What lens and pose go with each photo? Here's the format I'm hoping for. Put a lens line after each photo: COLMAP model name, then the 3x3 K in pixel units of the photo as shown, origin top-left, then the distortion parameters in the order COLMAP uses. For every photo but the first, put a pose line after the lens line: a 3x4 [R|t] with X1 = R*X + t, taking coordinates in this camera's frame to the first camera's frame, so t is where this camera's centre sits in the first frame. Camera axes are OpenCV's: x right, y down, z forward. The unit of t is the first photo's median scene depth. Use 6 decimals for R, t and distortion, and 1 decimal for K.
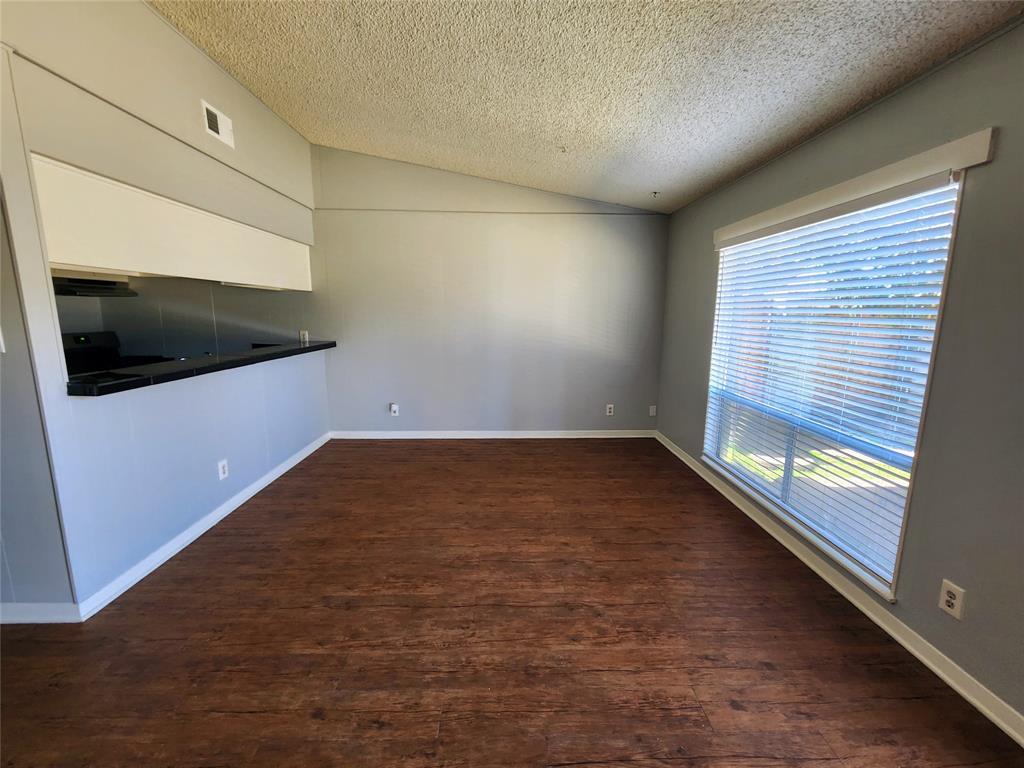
lens RADIAL K [[418.7, 0, 515.8], [0, 418.7, 381.2], [0, 0, 1]] dist [0.002423, -0.000760]
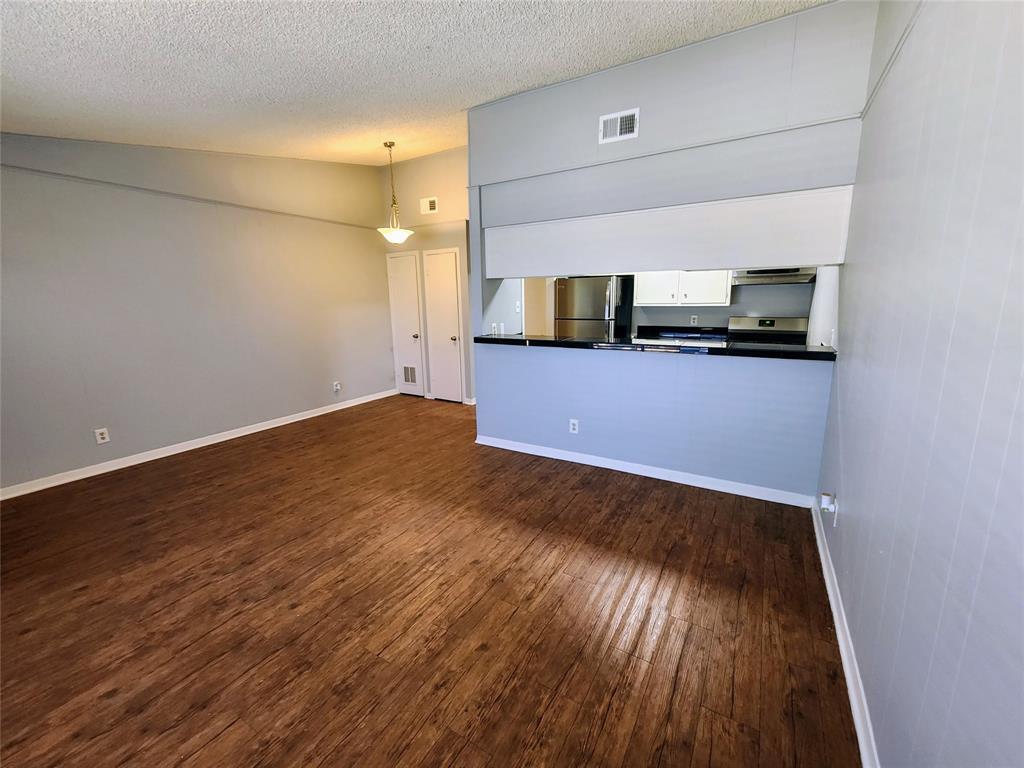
lens RADIAL K [[418.7, 0, 512.2], [0, 418.7, 379.4], [0, 0, 1]] dist [0.002423, -0.000760]
pose [[-0.537809, 0.163500, -0.827061, 0.440531], [-0.125930, 0.954429, 0.270567, -0.253367], [0.833609, 0.249665, -0.492710, 1.497009]]
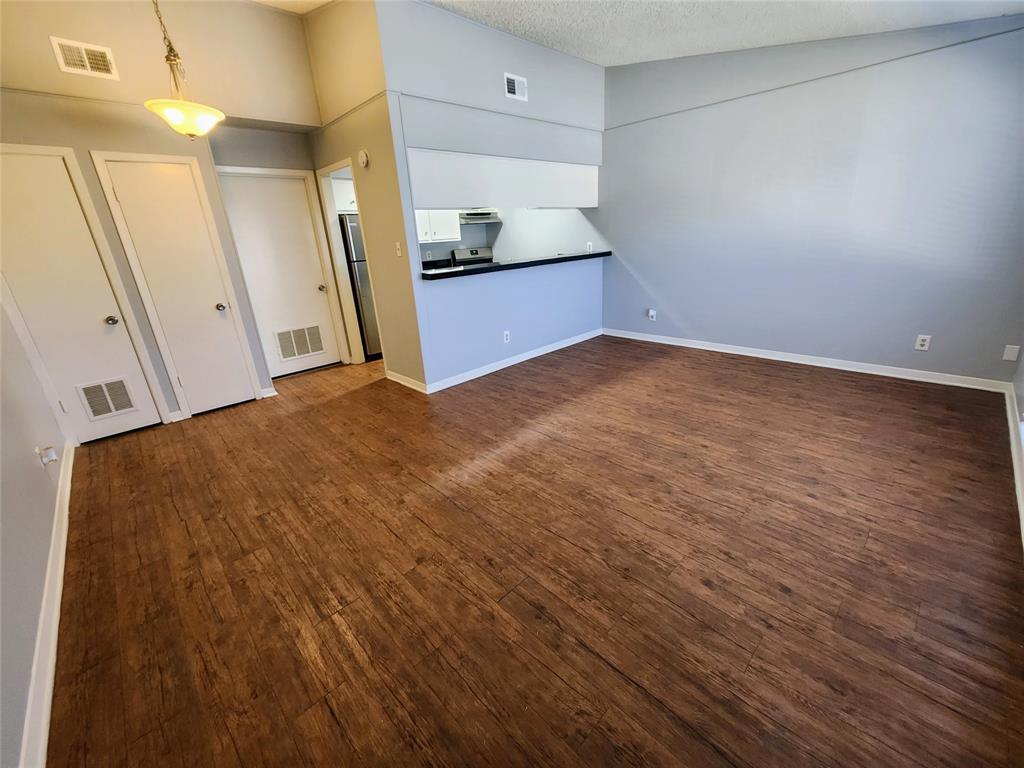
lens RADIAL K [[418.7, 0, 516.7], [0, 418.7, 379.6], [0, 0, 1]] dist [0.002423, -0.000760]
pose [[0.676362, 0.200018, -0.708891, 0.470980], [-0.060178, 0.974212, 0.217463, 0.026934], [0.734107, -0.104425, 0.670957, -0.023263]]
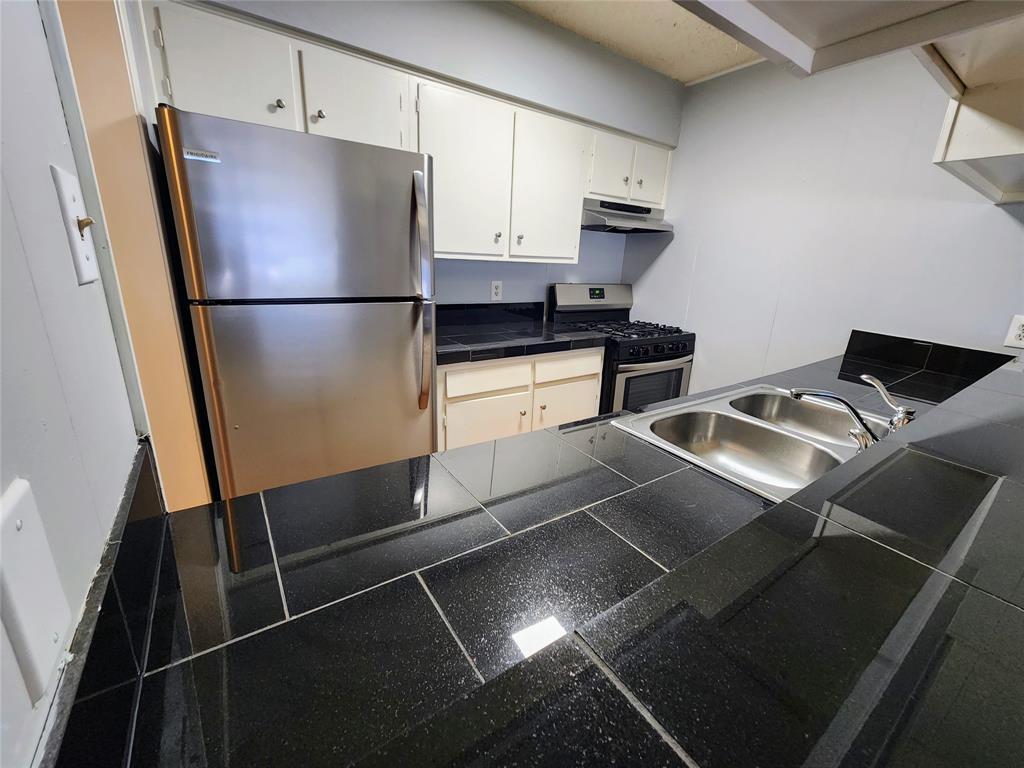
lens RADIAL K [[418.7, 0, 512.5], [0, 418.7, 383.0], [0, 0, 1]] dist [0.002423, -0.000760]
pose [[0.544642, 0.250288, -0.800450, -0.726307], [-0.174551, 0.967359, 0.183710, -0.082570], [0.820303, 0.039663, 0.570552, 0.695739]]
